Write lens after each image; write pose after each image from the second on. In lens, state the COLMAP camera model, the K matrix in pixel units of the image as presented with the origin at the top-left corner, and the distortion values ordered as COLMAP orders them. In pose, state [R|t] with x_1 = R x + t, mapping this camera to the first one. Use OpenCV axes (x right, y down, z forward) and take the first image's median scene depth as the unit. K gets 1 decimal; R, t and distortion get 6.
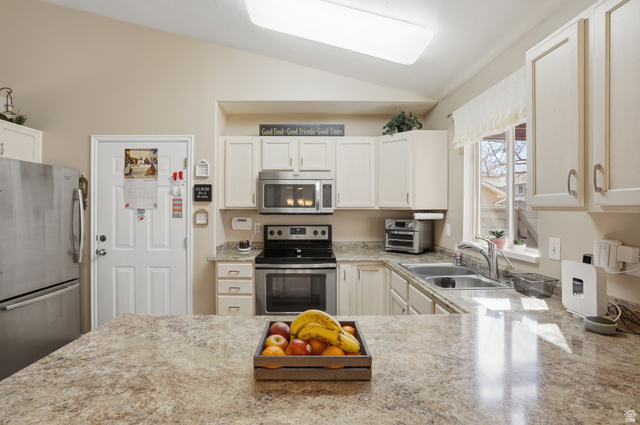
lens RADIAL K [[307.1, 0, 315.7], [0, 307.1, 211.7], [0, 0, 1]] dist [-0.072087, 0.035468]
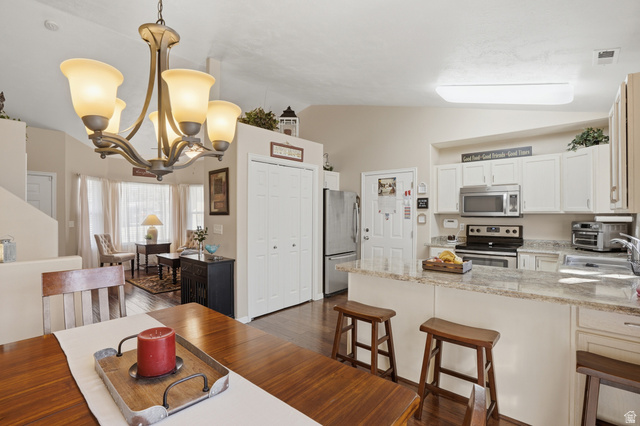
lens RADIAL K [[307.1, 0, 315.7], [0, 307.1, 212.2], [0, 0, 1]] dist [-0.072087, 0.035468]
pose [[0.741305, -0.005504, -0.671146, 0.280647], [-0.004561, 0.999902, -0.013238, 0.008410], [0.671153, 0.012874, 0.741207, -0.552013]]
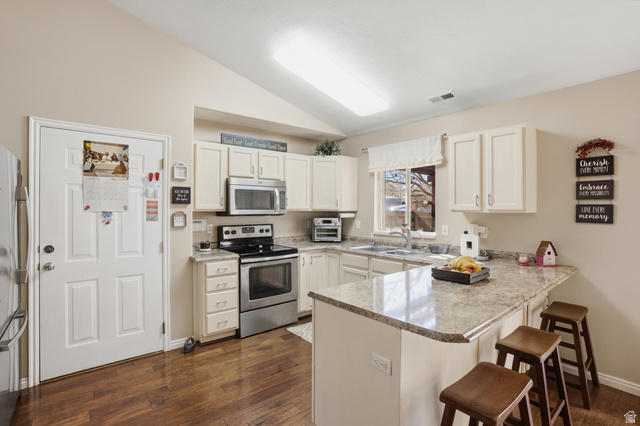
lens RADIAL K [[307.1, 0, 315.7], [0, 307.1, 212.2], [0, 0, 1]] dist [-0.072087, 0.035468]
pose [[0.782417, -0.006708, 0.622719, -0.644699], [0.005100, 0.999977, 0.004363, -0.008563], [-0.622734, -0.000238, 0.782434, -0.055206]]
